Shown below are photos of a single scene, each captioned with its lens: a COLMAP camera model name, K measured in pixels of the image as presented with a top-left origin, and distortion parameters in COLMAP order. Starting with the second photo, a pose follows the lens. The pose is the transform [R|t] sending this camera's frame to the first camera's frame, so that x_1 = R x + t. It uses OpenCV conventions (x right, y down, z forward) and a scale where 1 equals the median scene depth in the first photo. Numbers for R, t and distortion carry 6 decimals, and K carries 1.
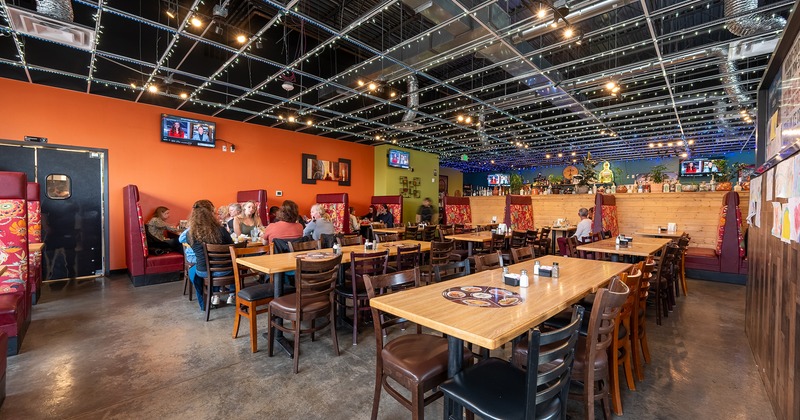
lens RADIAL K [[318.4, 0, 400.0], [0, 318.4, 210.0], [0, 0, 1]] dist [-0.000806, -0.000123]
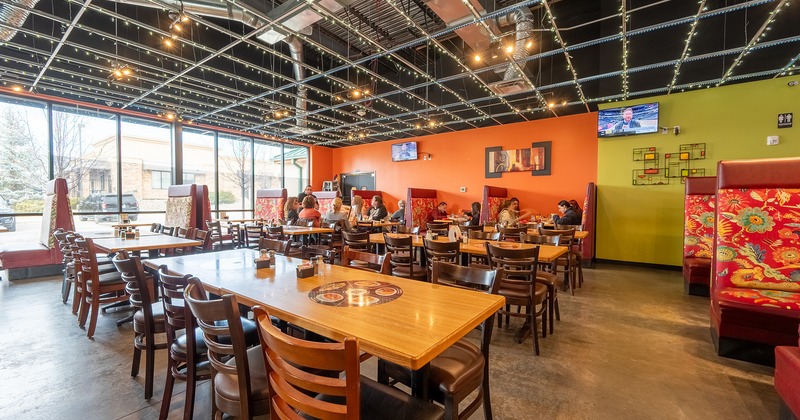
lens RADIAL K [[318.4, 0, 400.0], [0, 318.4, 210.0], [0, 0, 1]] dist [-0.000806, -0.000123]
pose [[0.138082, 0.020687, -0.990205, 0.607663], [-0.012718, 0.999736, 0.019113, -0.000100], [0.990339, 0.009955, 0.138309, 0.571084]]
